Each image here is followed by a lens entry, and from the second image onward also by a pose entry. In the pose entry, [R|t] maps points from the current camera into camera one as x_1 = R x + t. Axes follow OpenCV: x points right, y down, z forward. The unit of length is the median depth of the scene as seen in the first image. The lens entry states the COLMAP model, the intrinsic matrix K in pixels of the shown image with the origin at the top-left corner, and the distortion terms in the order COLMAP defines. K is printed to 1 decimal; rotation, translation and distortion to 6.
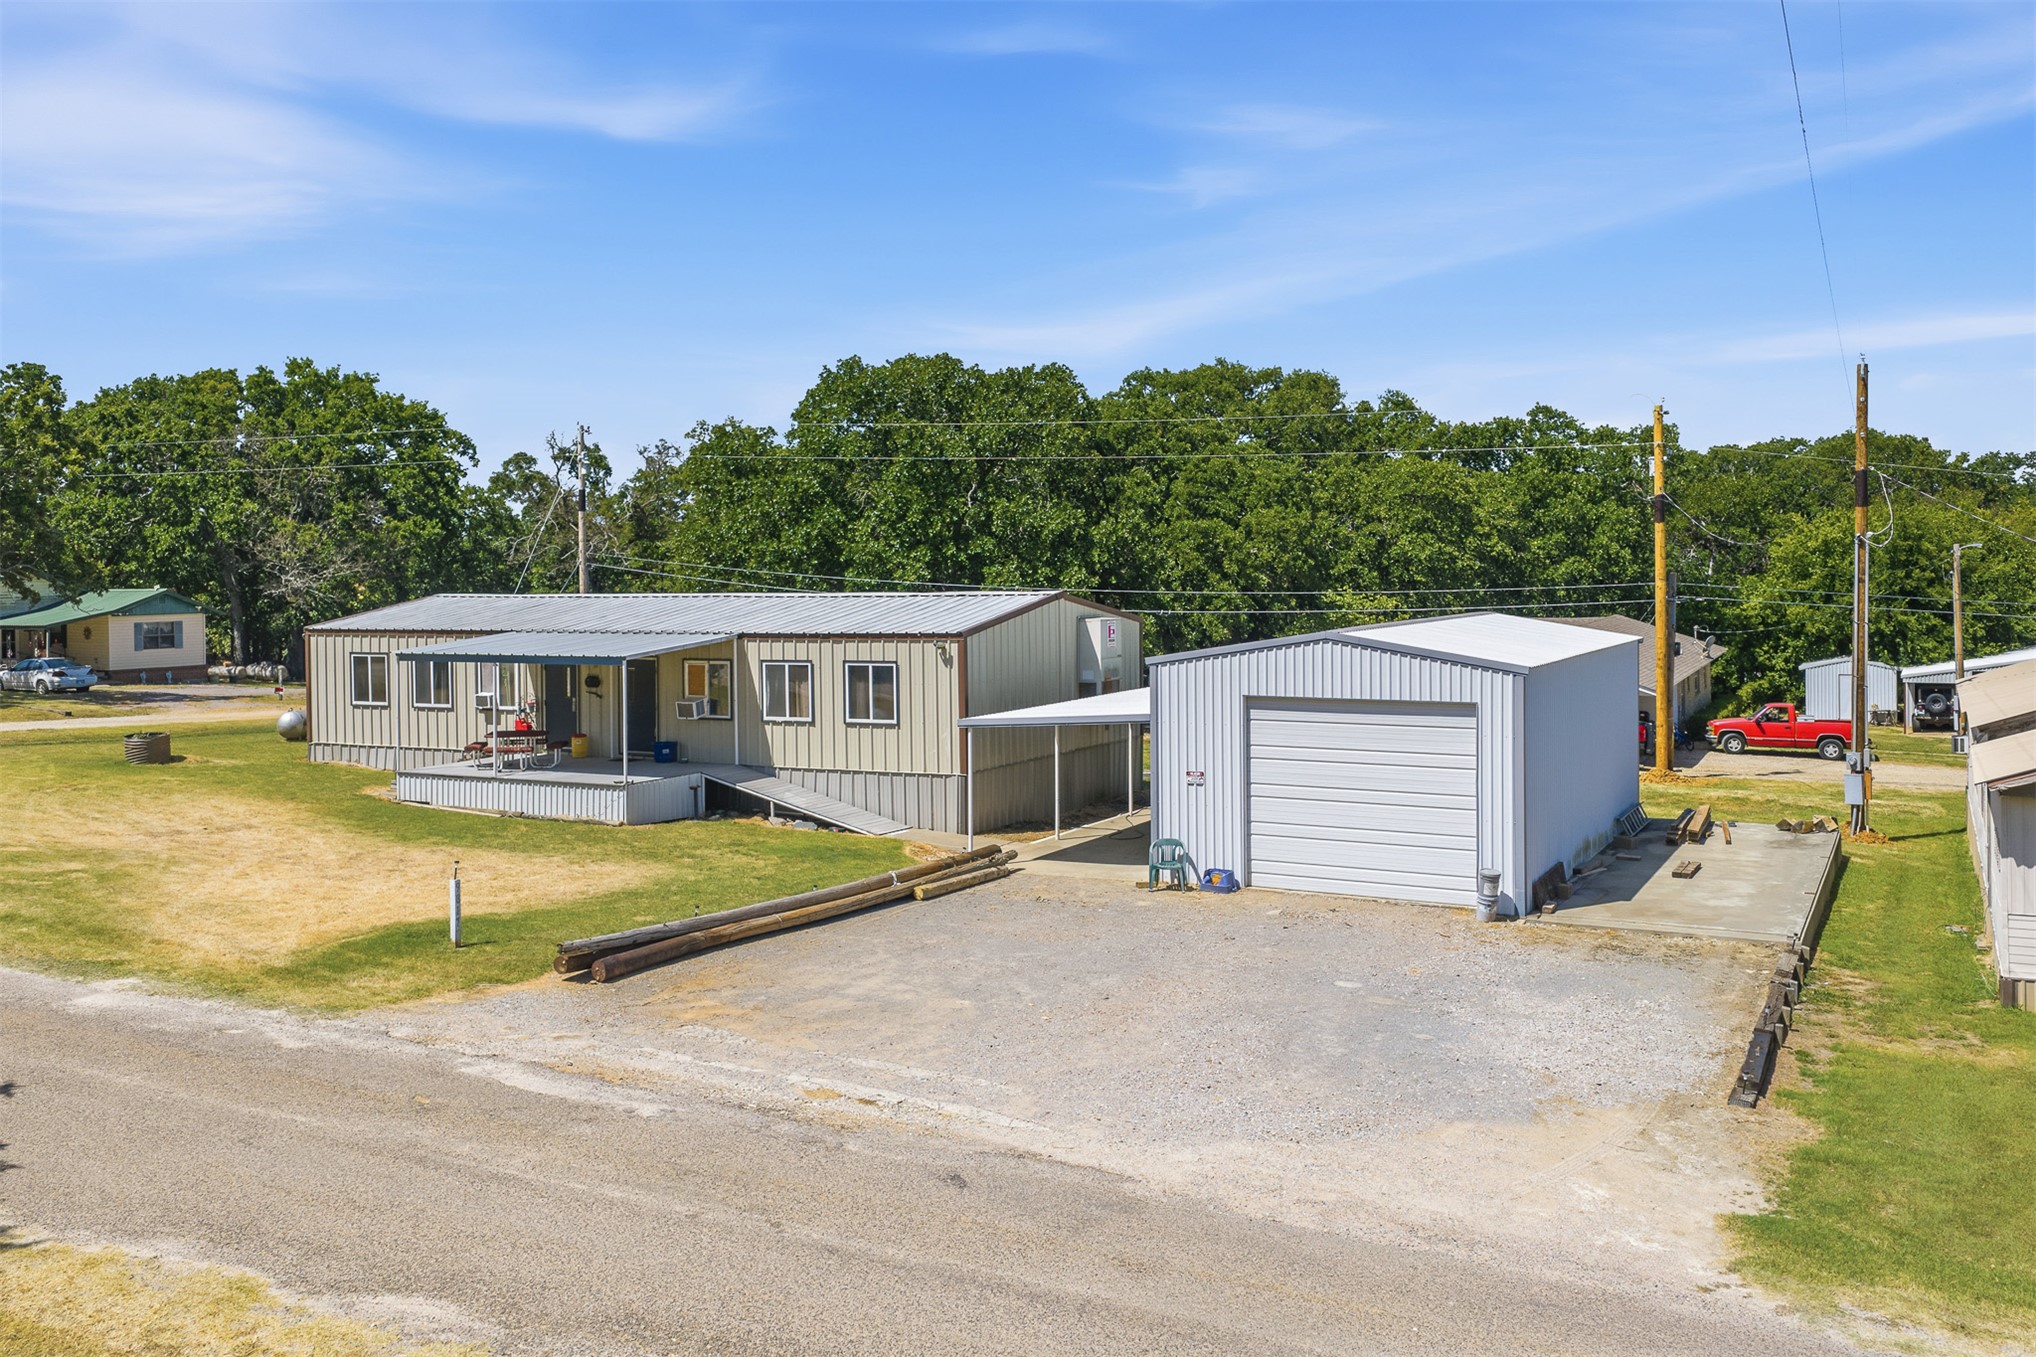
lens RADIAL K [[1670.4, 0, 1049.2], [0, 1670.4, 627.2], [0, 0, 1]] dist [0.011420, -0.030801]
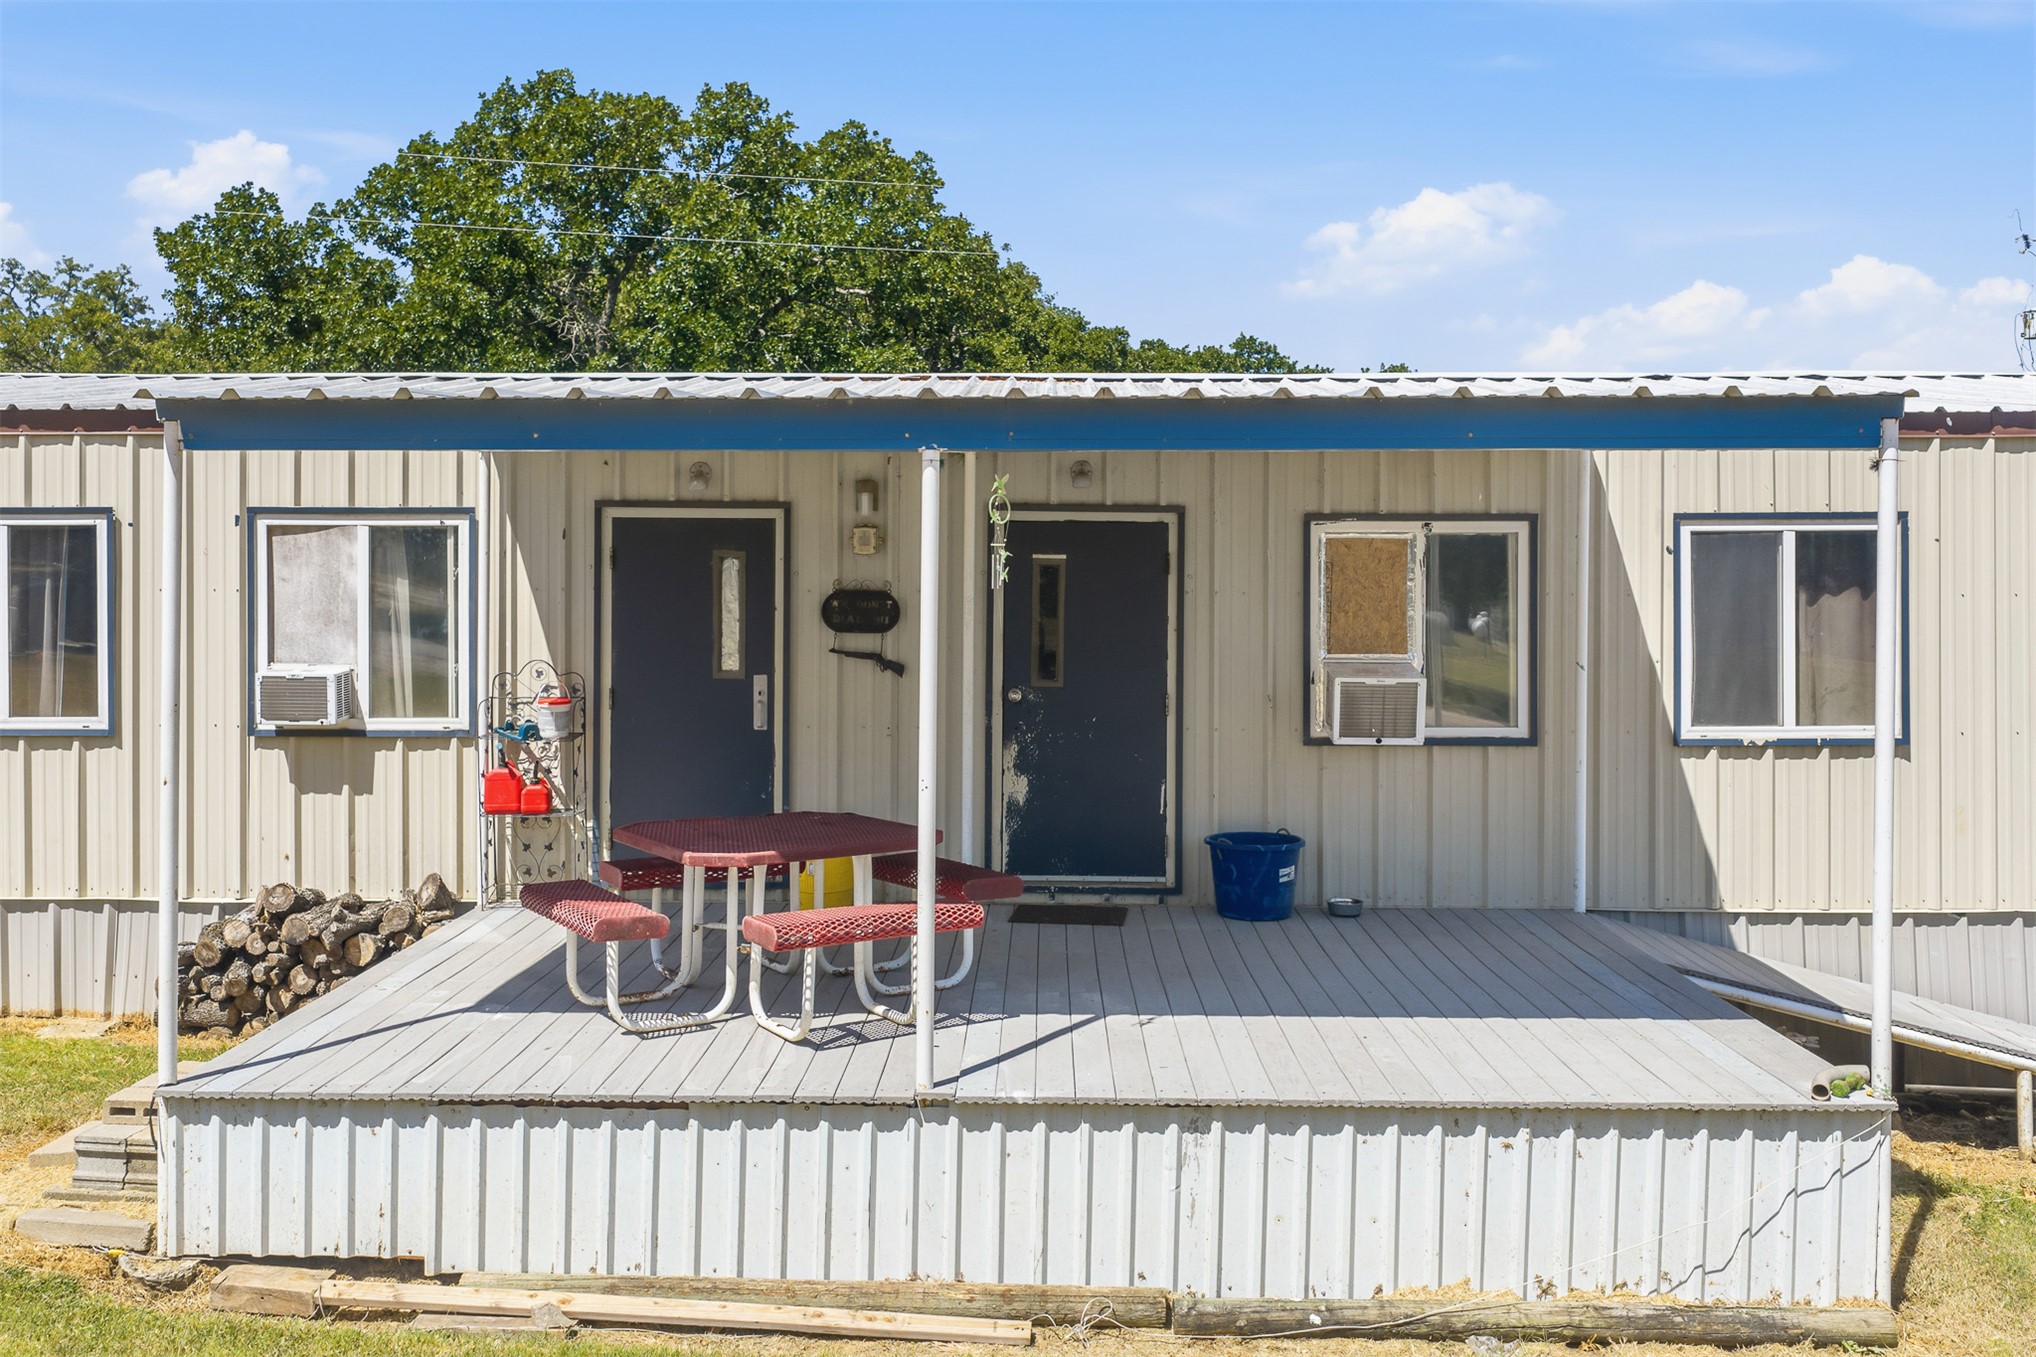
lens RADIAL K [[1670.4, 0, 1049.2], [0, 1670.4, 627.2], [0, 0, 1]] dist [0.011420, -0.030801]
pose [[0.898551, 0.001385, 0.438868, -0.381751], [0.002784, 0.999957, -0.008855, 0.039864], [-0.438861, 0.009178, 0.898508, 0.805255]]
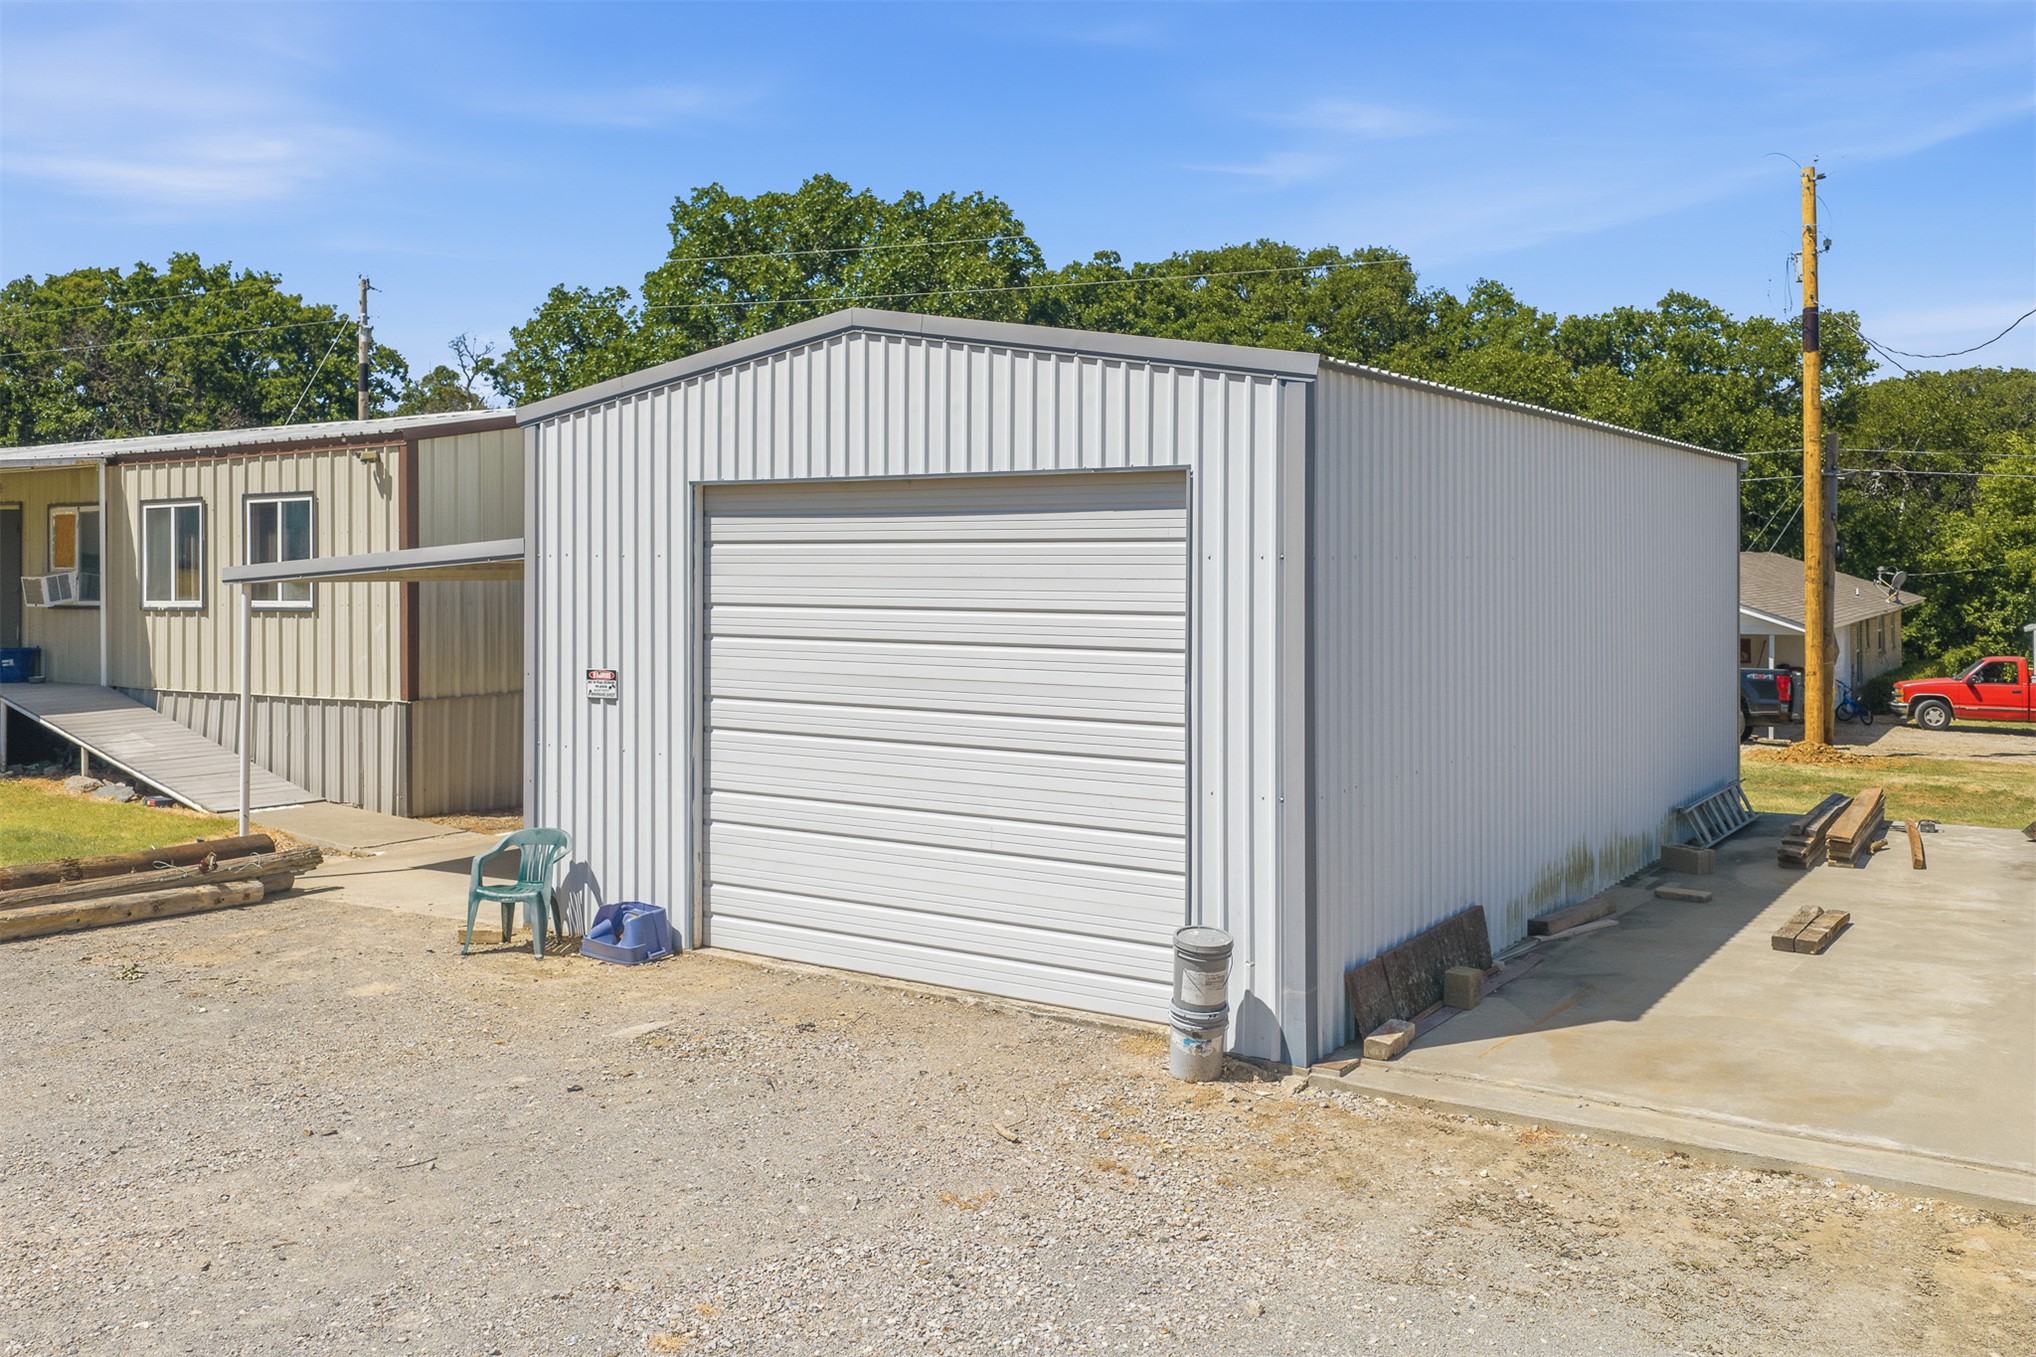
lens RADIAL K [[1713.6, 0, 1042.0], [0, 1713.6, 573.0], [0, 0, 1]] dist [0.012509, -0.045054]
pose [[0.995791, 0.007962, -0.091308, 0.185526], [-0.010440, 0.999589, -0.026702, 0.056645], [0.091058, 0.027543, 0.995465, 0.451289]]
